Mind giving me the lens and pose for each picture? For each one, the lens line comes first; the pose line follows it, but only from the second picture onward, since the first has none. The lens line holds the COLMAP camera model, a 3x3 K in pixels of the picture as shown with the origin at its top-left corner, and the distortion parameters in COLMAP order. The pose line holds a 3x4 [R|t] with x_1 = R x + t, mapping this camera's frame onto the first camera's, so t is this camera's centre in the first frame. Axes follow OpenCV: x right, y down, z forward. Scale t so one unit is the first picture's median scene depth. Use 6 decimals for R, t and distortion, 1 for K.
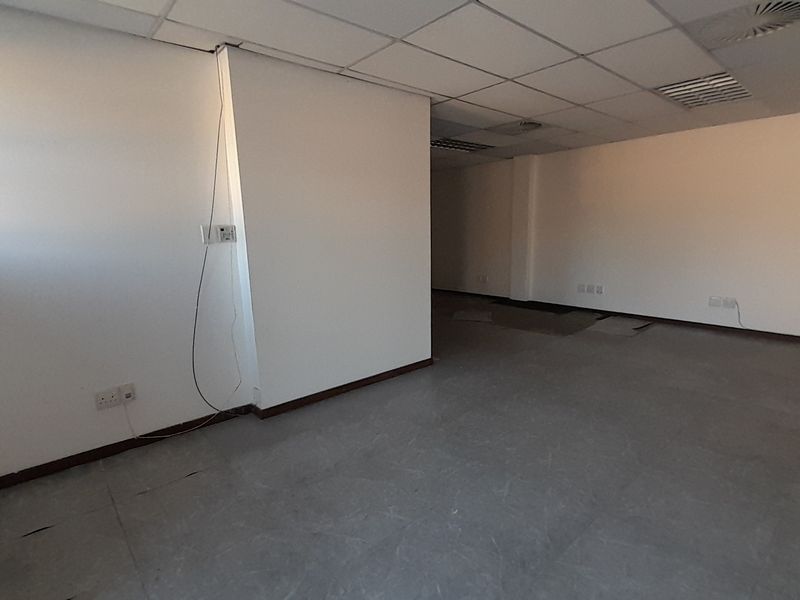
lens RADIAL K [[419.6, 0, 400.9], [0, 419.6, 313.1], [0, 0, 1]] dist [0.021552, -0.016020]
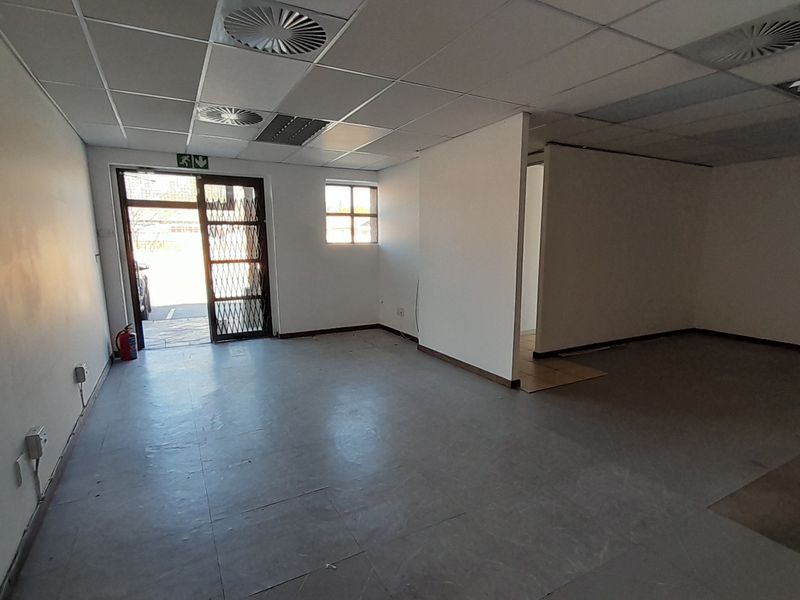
lens RADIAL K [[423.2, 0, 406.7], [0, 423.2, 316.4], [0, 0, 1]] dist [0.020913, -0.016896]
pose [[-0.205247, 0.191241, -0.959844, 1.150970], [-0.191130, 0.954009, 0.230949, -0.238953], [0.959866, 0.230856, -0.159255, 1.012971]]
